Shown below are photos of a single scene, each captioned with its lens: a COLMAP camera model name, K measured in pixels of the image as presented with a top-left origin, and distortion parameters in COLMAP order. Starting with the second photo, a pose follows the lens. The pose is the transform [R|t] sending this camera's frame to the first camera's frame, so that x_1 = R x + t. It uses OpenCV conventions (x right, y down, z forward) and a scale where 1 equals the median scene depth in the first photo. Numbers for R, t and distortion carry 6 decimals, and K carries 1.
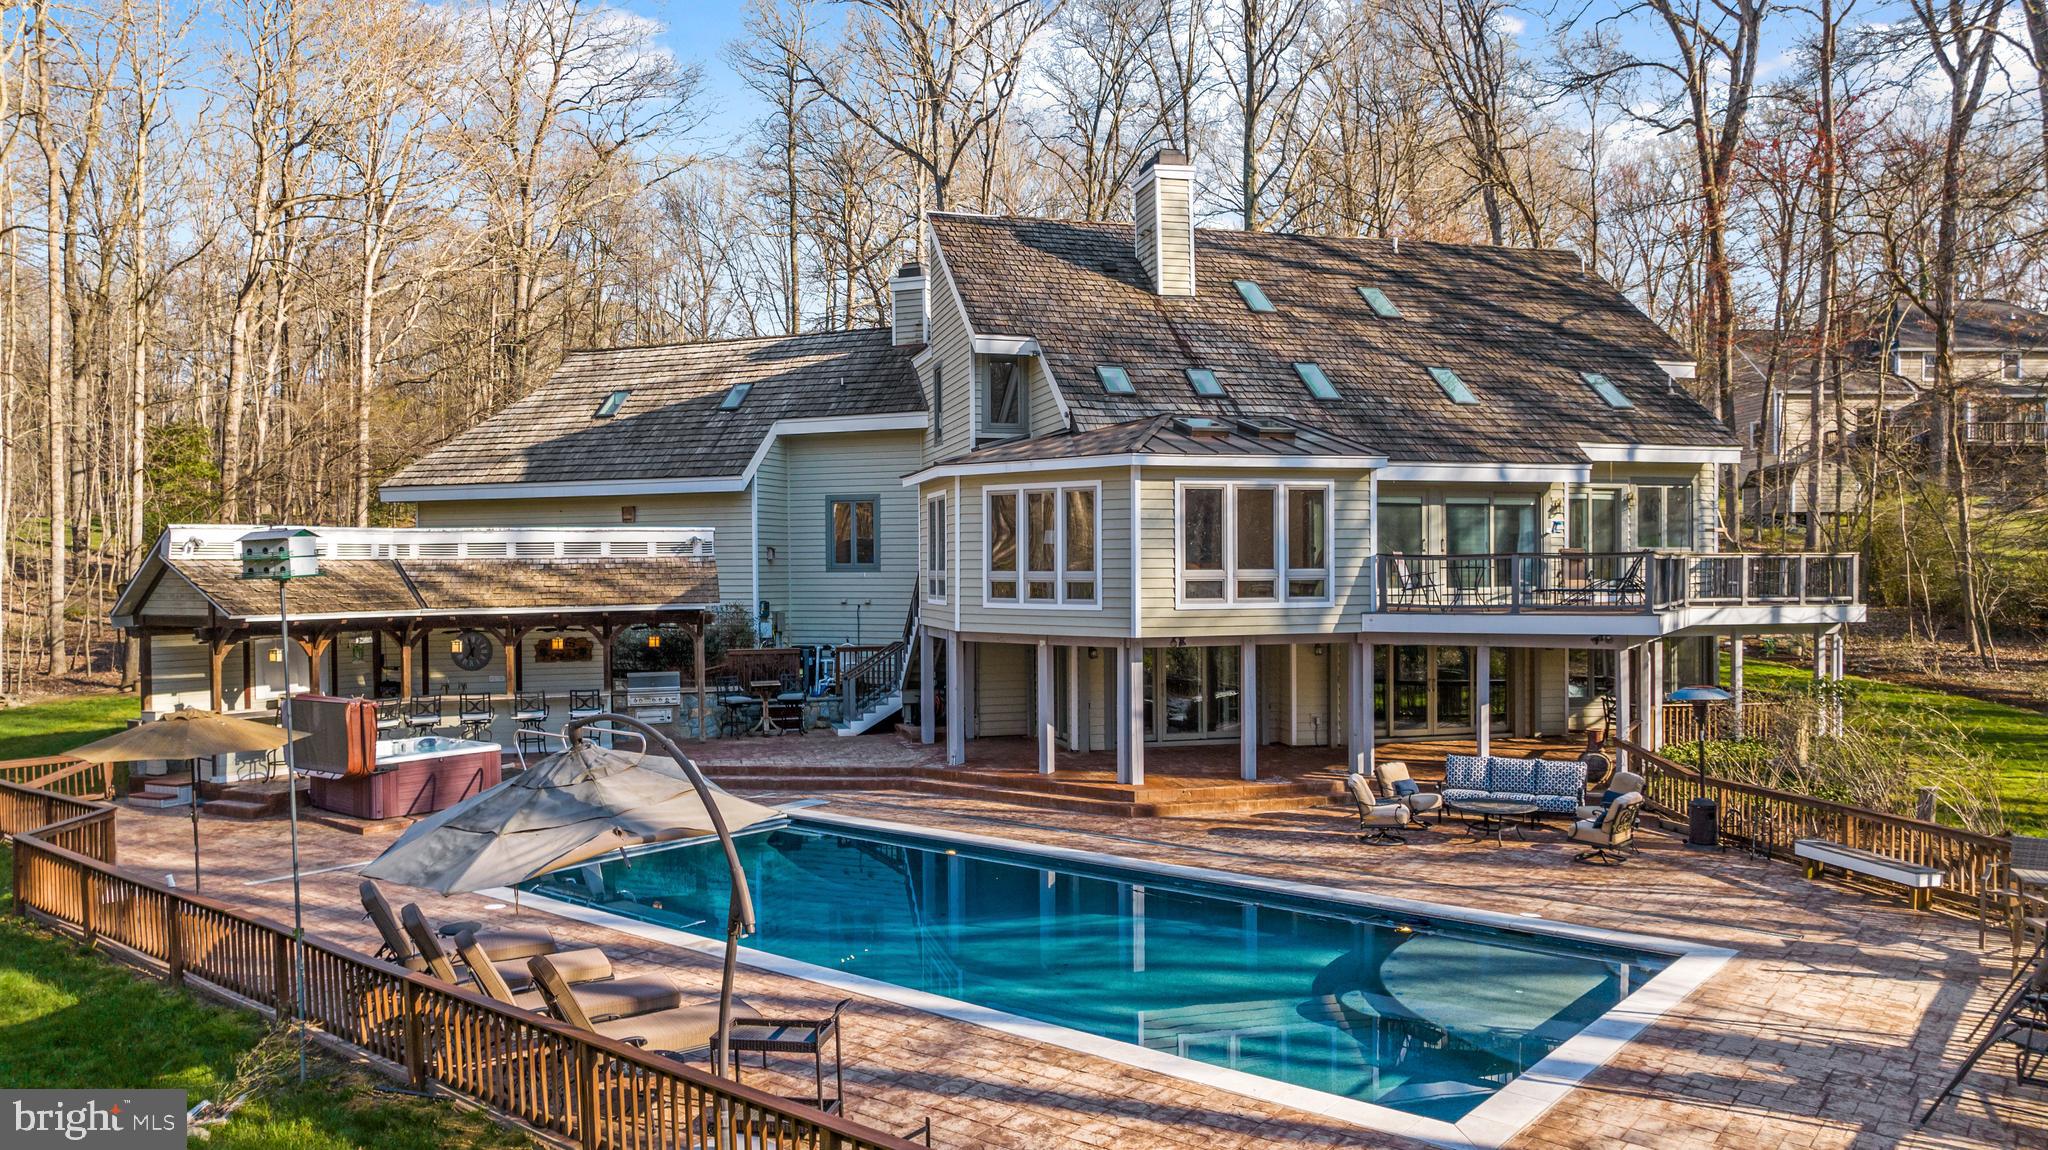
lens RADIAL K [[1464.9, 0, 1026.0], [0, 1464.9, 575.1], [0, 0, 1]] dist [-0.024464, 0.010442]
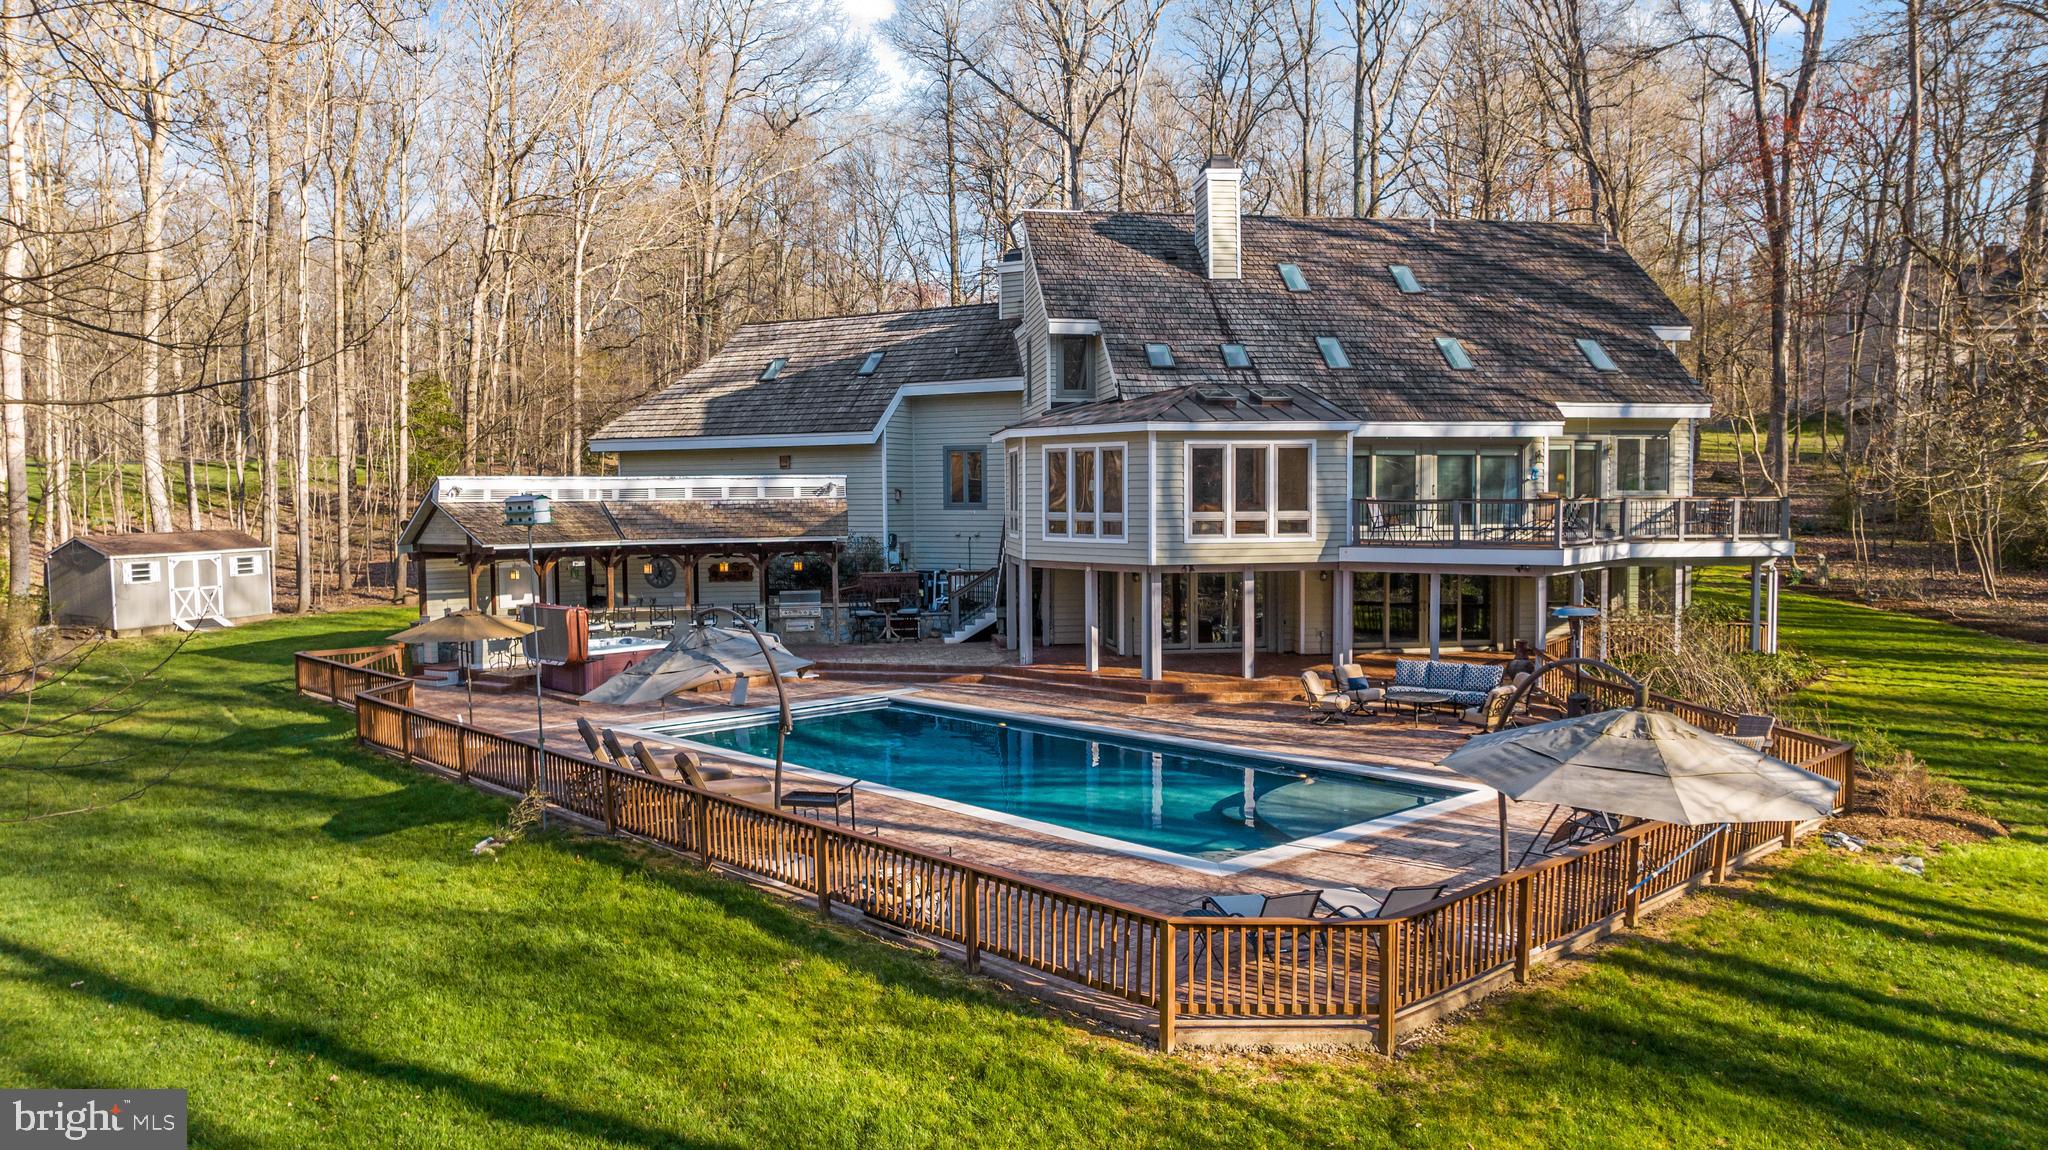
lens RADIAL K [[1464.9, 0, 1027.2], [0, 1464.9, 570.0], [0, 0, 1]] dist [-0.024464, 0.010442]
pose [[0.991713, 0.006349, -0.128315, 0.104010], [-0.000507, 0.998964, 0.045512, -0.008787], [0.128471, -0.045069, 0.990689, -0.227373]]
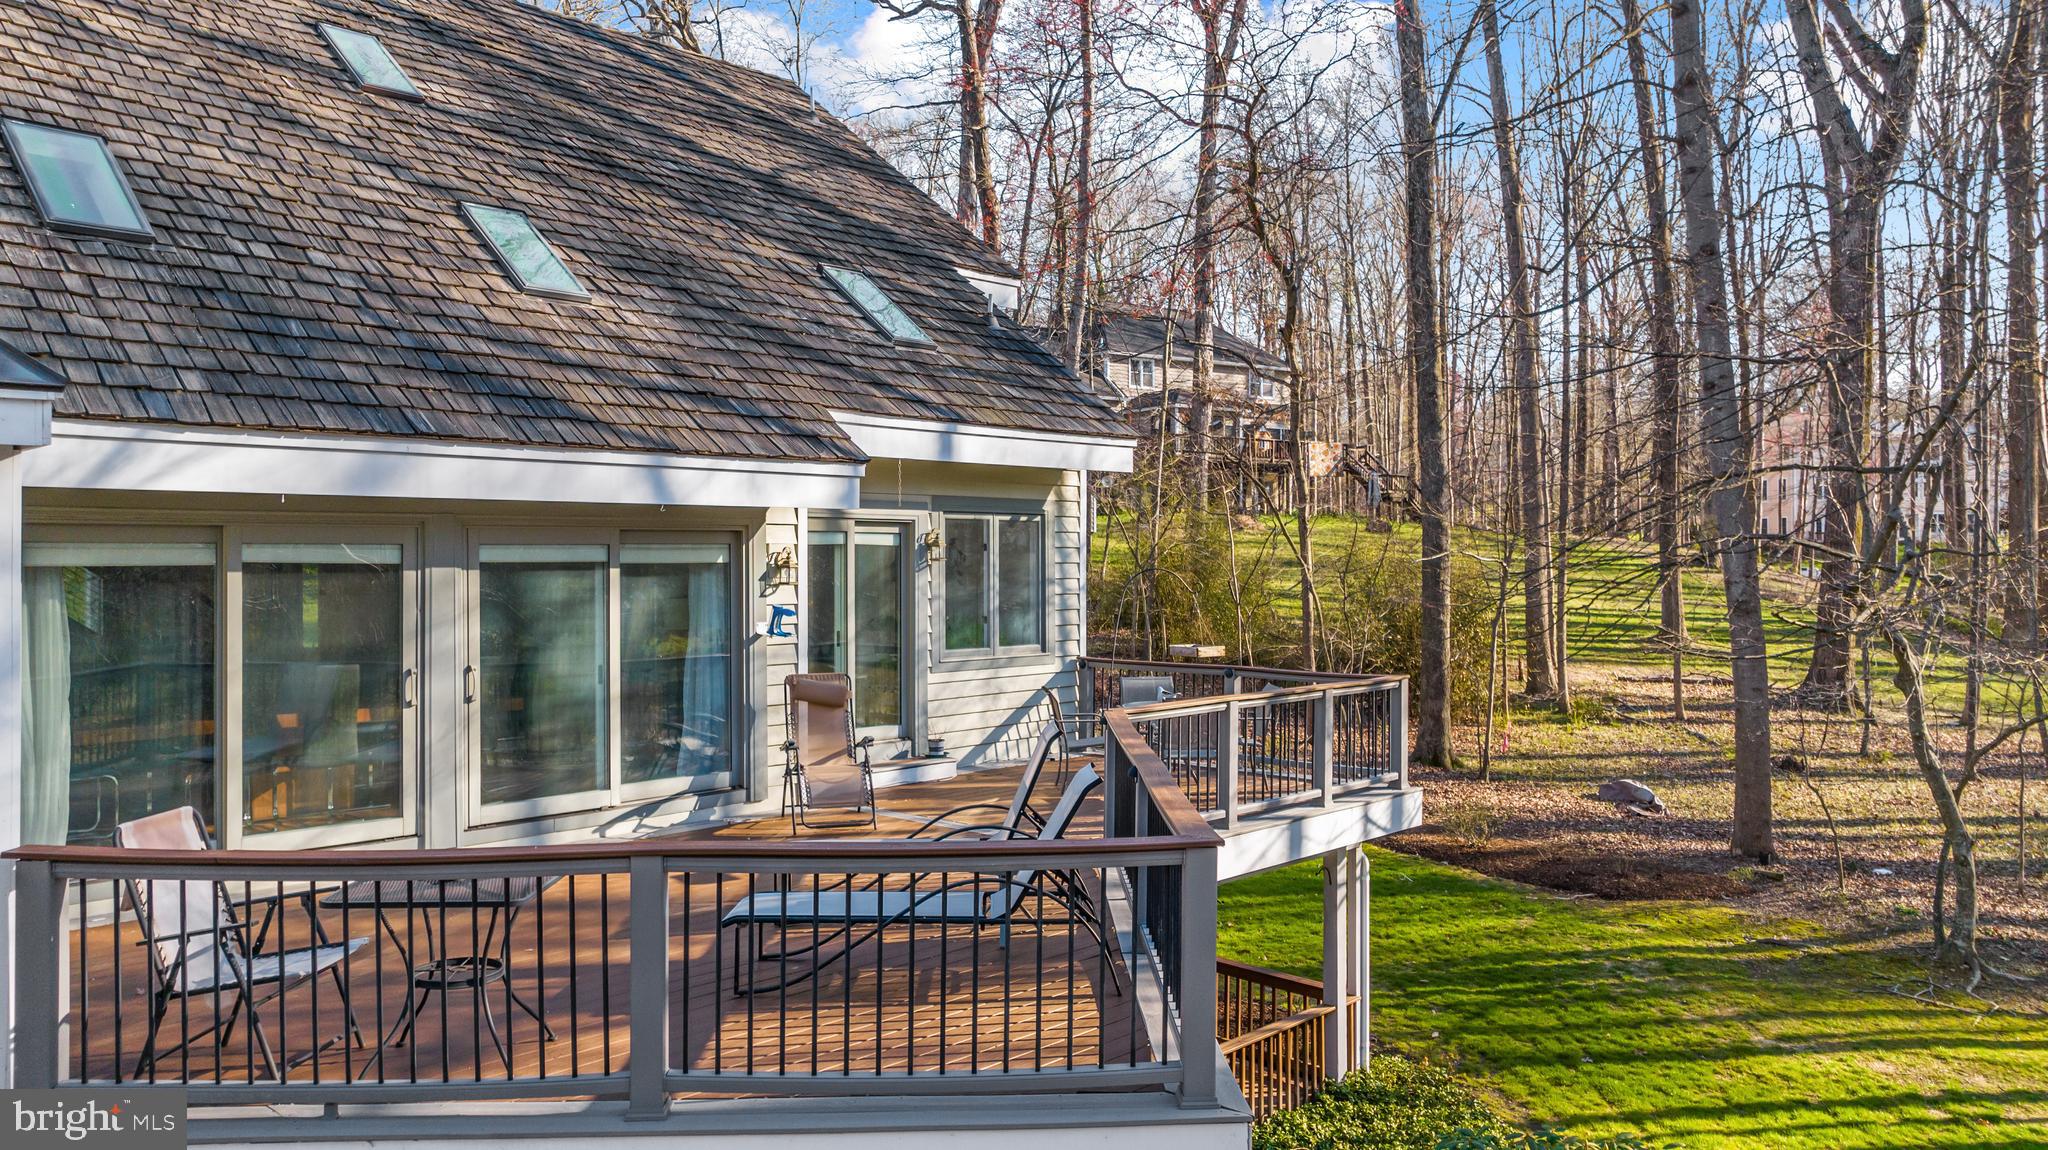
lens RADIAL K [[1464.9, 0, 1034.0], [0, 1464.9, 555.6], [0, 0, 1]] dist [-0.024464, 0.010442]
pose [[0.855103, 0.003673, 0.518445, 0.211319], [0.002031, 0.999943, -0.010435, -0.044879], [-0.518454, 0.009976, 0.855047, 0.610322]]
